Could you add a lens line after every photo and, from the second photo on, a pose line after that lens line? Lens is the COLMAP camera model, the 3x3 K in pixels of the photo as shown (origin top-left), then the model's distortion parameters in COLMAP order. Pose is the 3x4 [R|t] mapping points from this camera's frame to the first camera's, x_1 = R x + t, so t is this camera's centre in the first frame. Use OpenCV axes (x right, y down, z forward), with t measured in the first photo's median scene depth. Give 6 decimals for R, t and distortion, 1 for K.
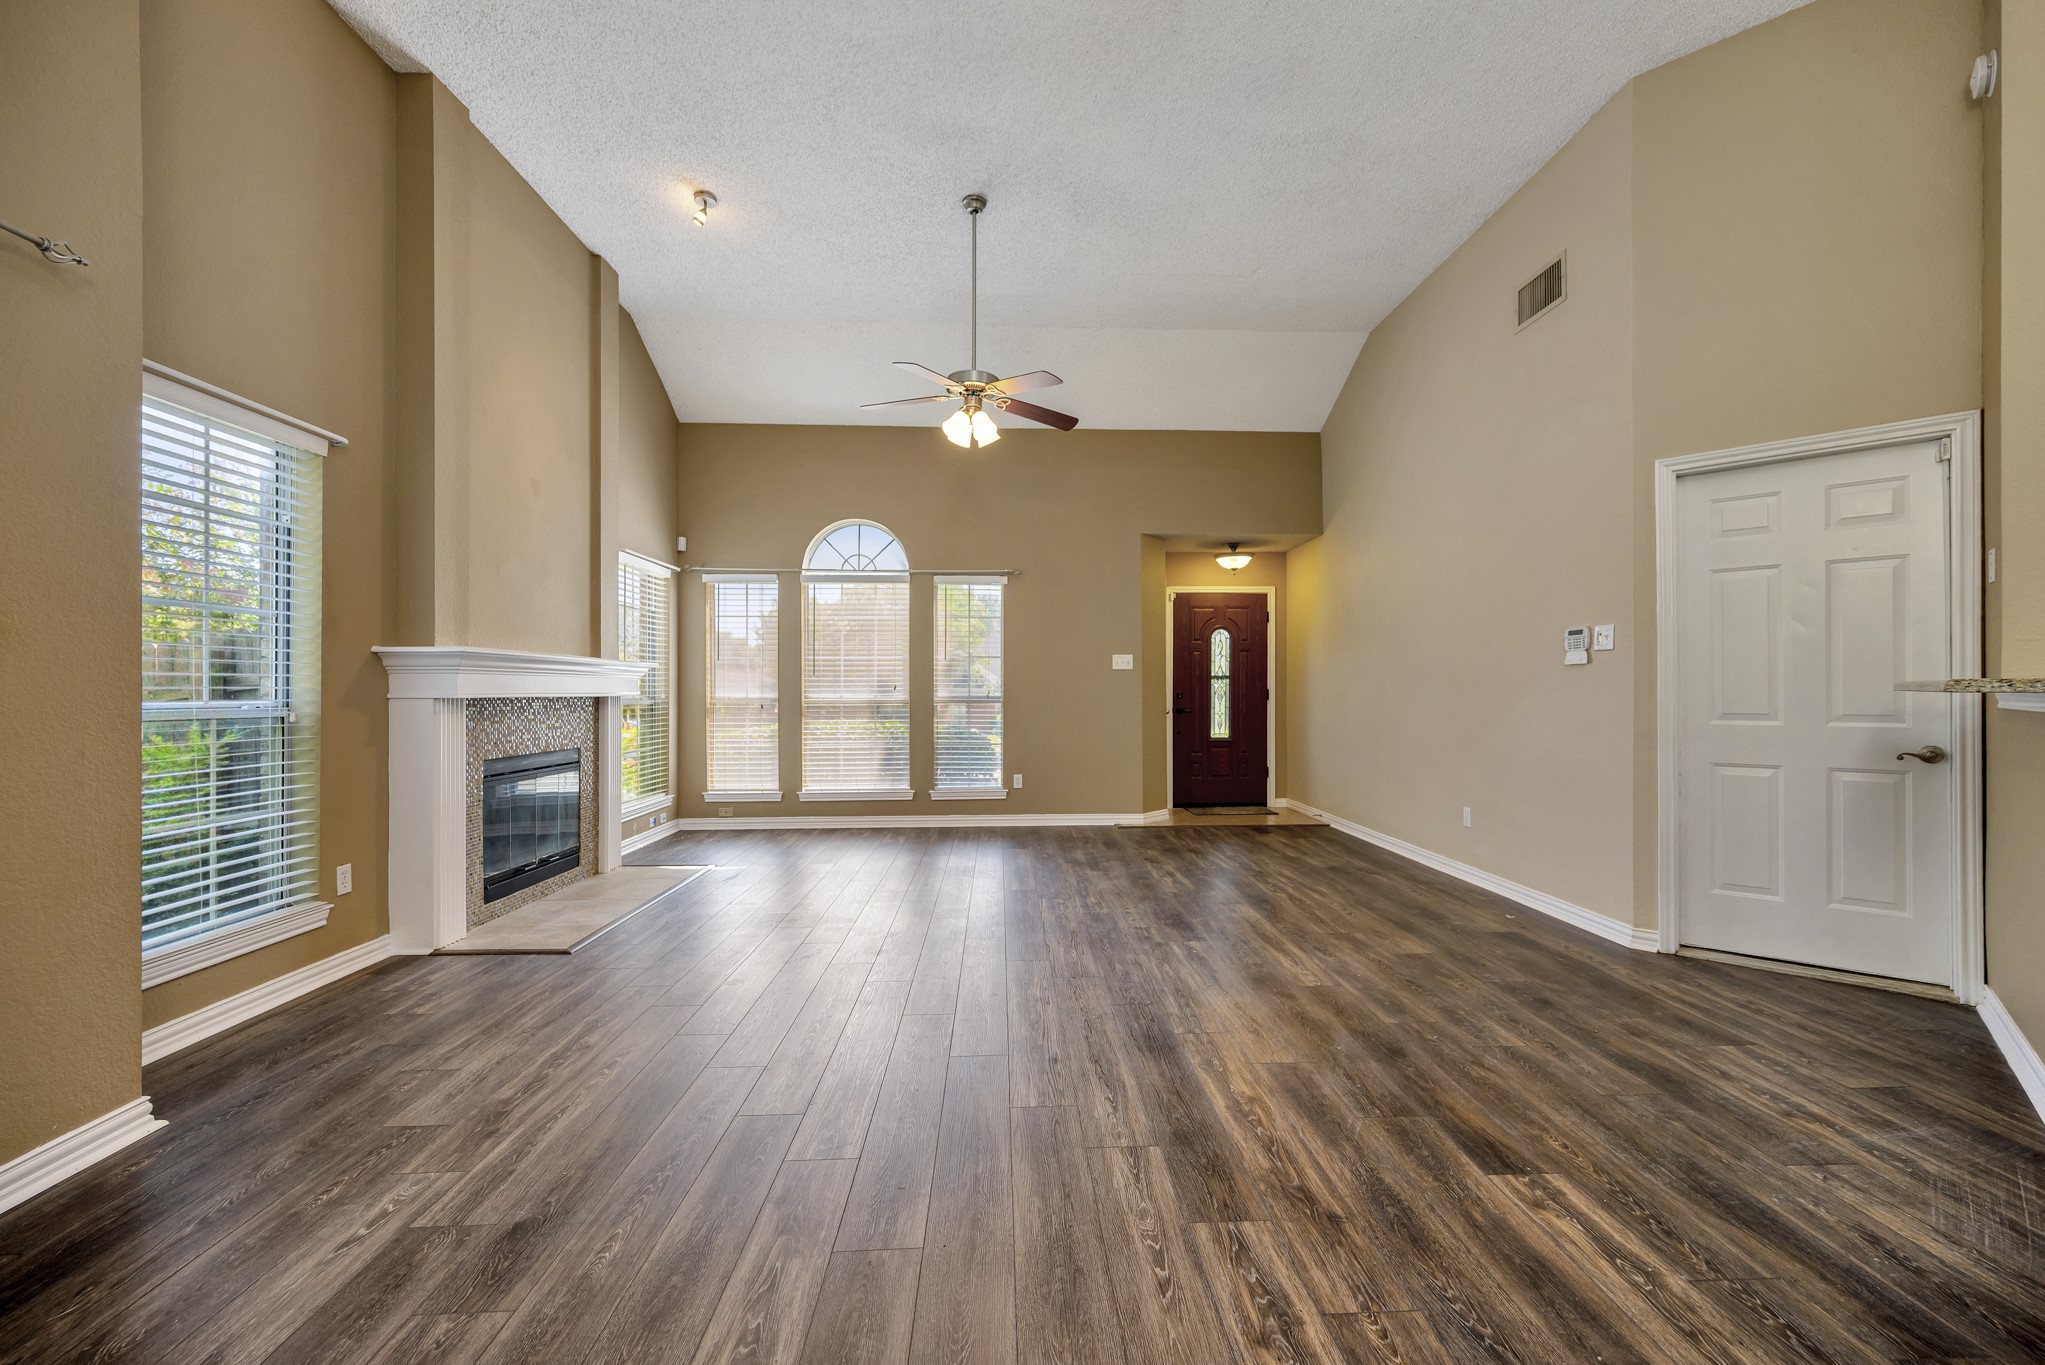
lens RADIAL K [[806.4, 0, 1050.6], [0, 806.4, 695.0], [0, 0, 1]] dist [-0.001966, 0.001281]
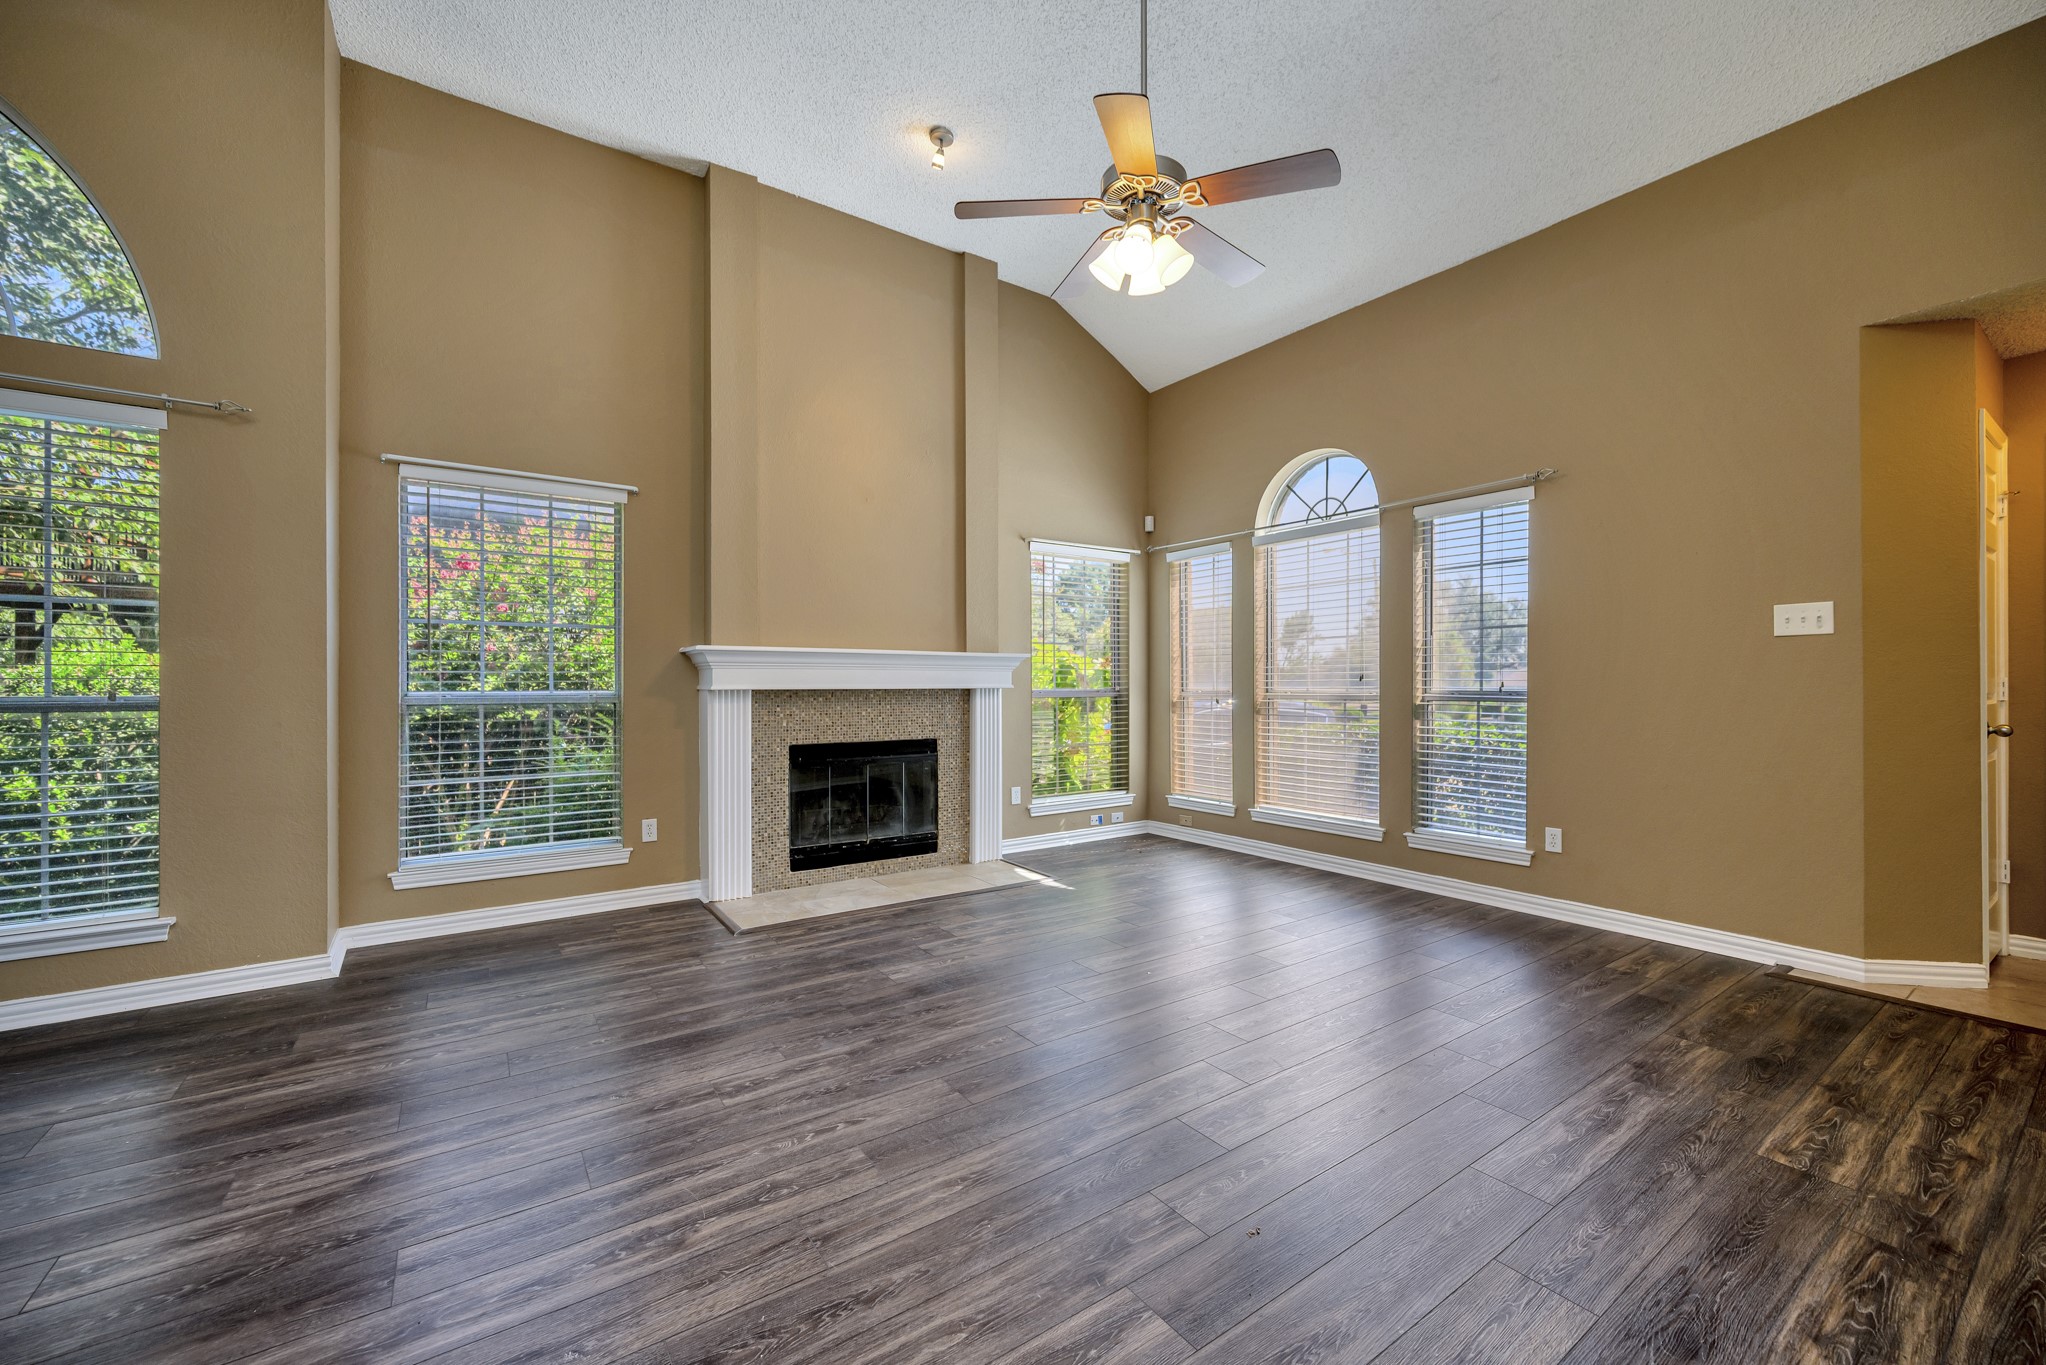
lens RADIAL K [[806.8, 0, 1039.9], [0, 806.8, 685.8], [0, 0, 1]] dist [-0.001966, 0.001281]
pose [[0.533890, 0.003563, -0.845546, 0.438752], [-0.003394, 0.999992, 0.002071, -0.004975], [0.845547, 0.001764, 0.533898, 0.684421]]
